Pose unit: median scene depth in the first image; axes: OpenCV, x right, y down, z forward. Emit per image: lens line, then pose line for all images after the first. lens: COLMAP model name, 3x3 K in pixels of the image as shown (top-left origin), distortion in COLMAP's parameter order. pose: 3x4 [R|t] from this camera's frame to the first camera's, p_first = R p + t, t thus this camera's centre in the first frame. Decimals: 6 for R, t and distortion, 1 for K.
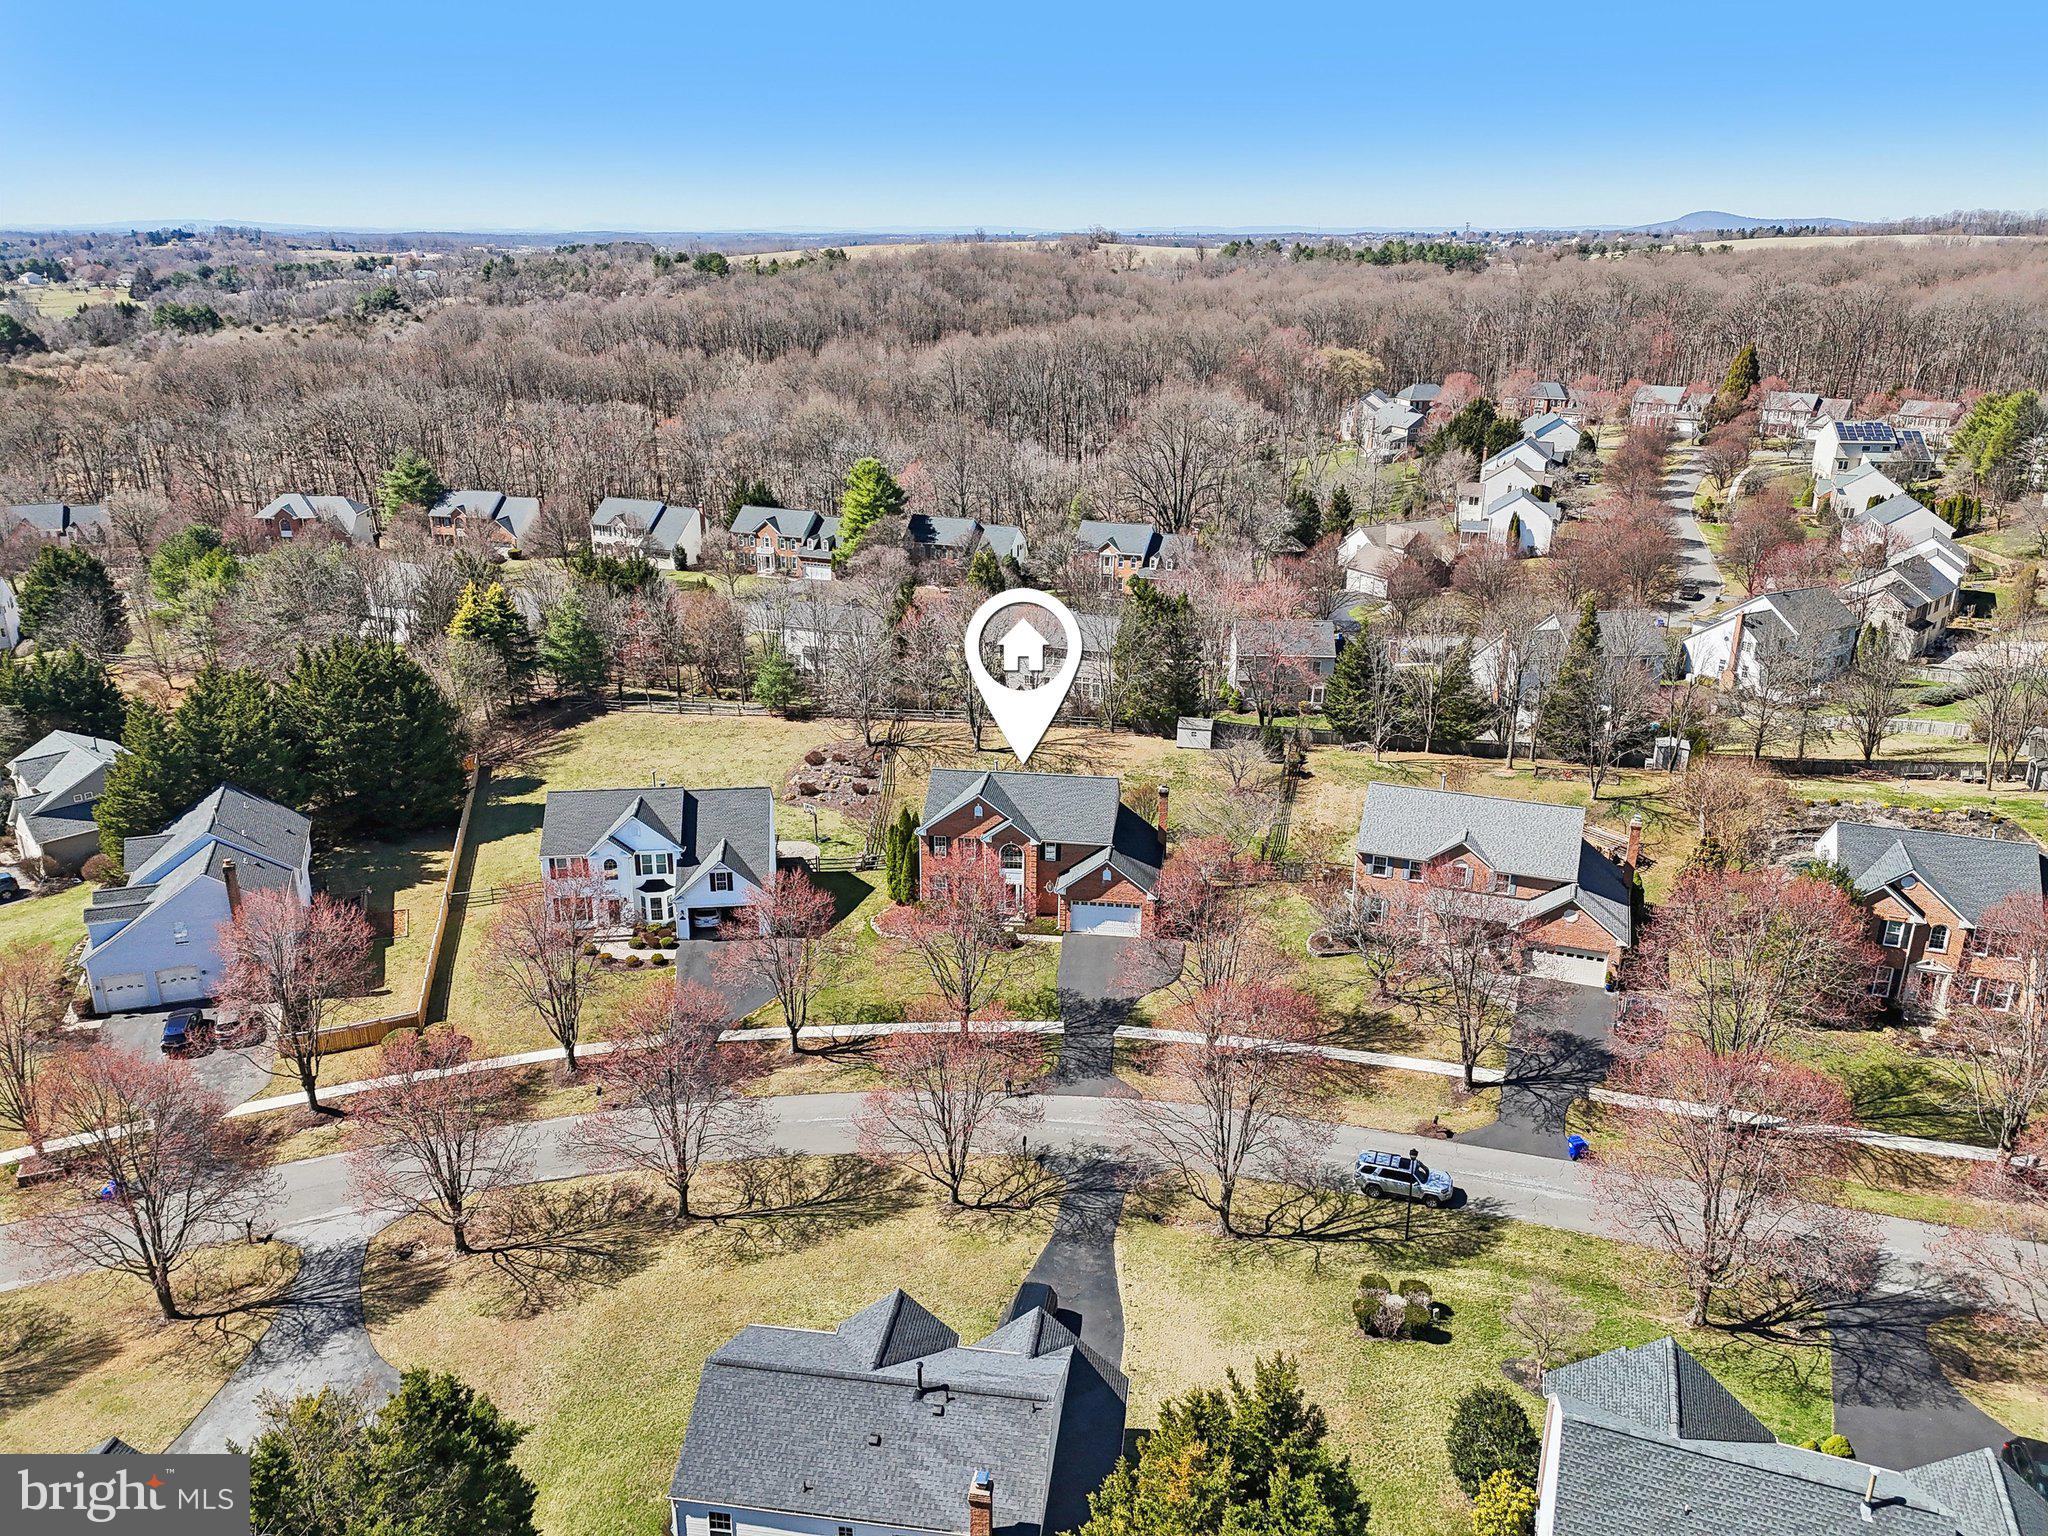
lens RADIAL K [[1476.5, 0, 1024.0], [0, 1476.5, 768.0], [0, 0, 1]] dist [0.065923, -0.001235]
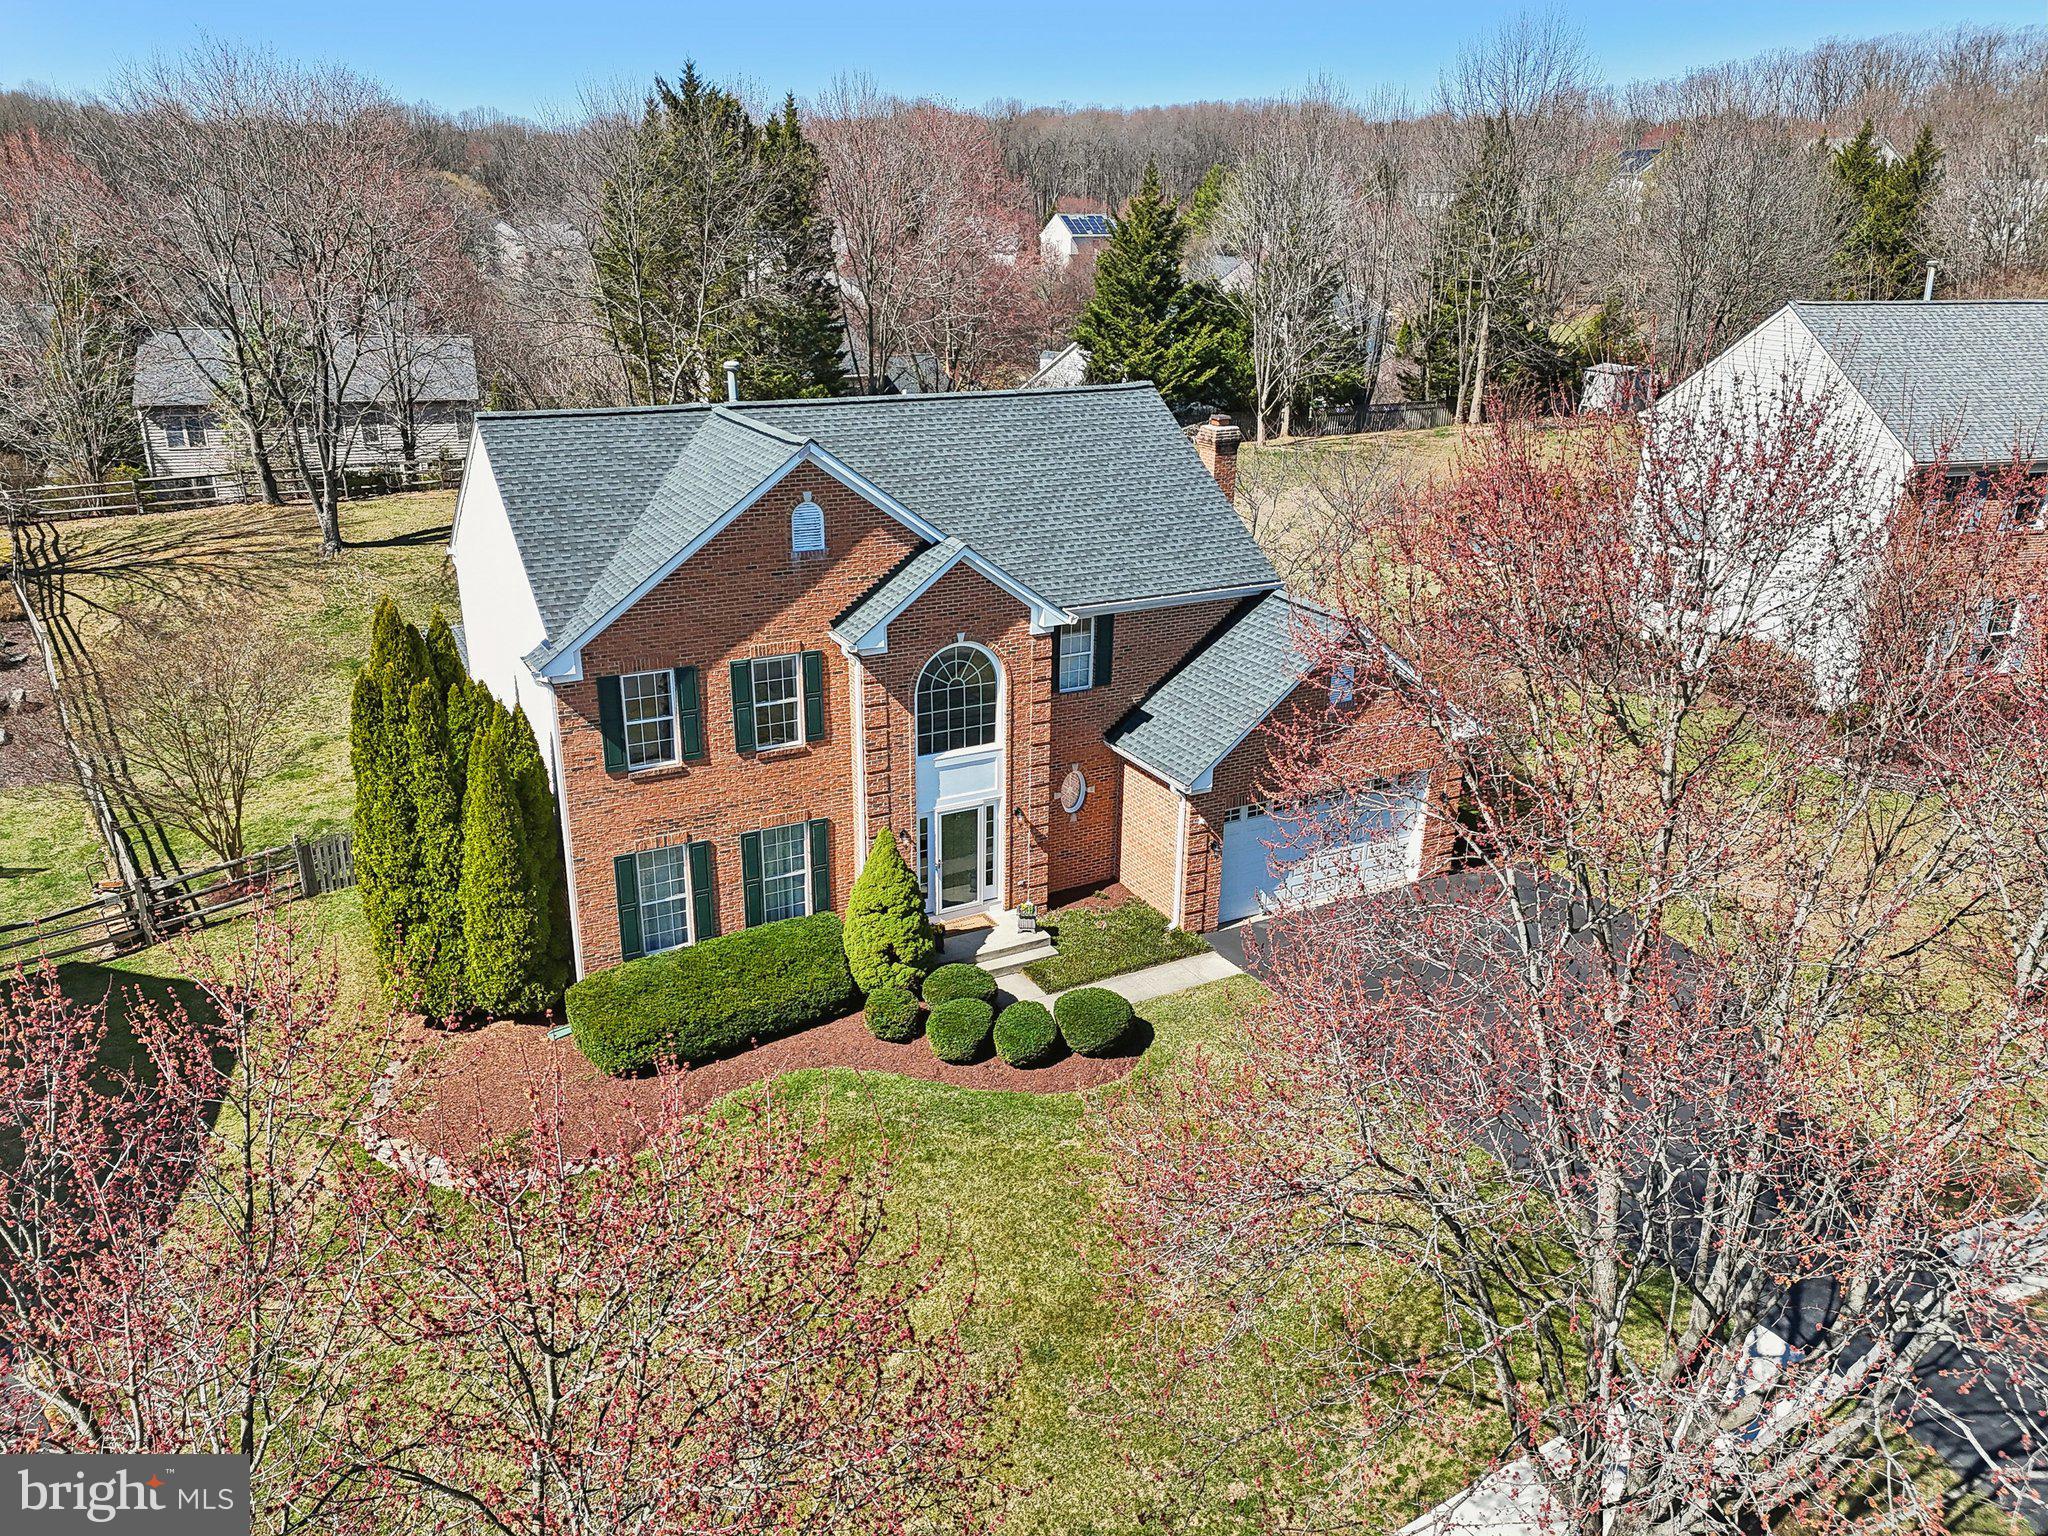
lens RADIAL K [[1476.5, 0, 1024.0], [0, 1476.5, 768.0], [0, 0, 1]] dist [0.065923, -0.001235]
pose [[0.812874, -0.203216, 0.545839, -0.135869], [0.190604, 0.978369, 0.080395, 0.053910], [-0.550369, 0.038688, 0.834024, 0.788979]]
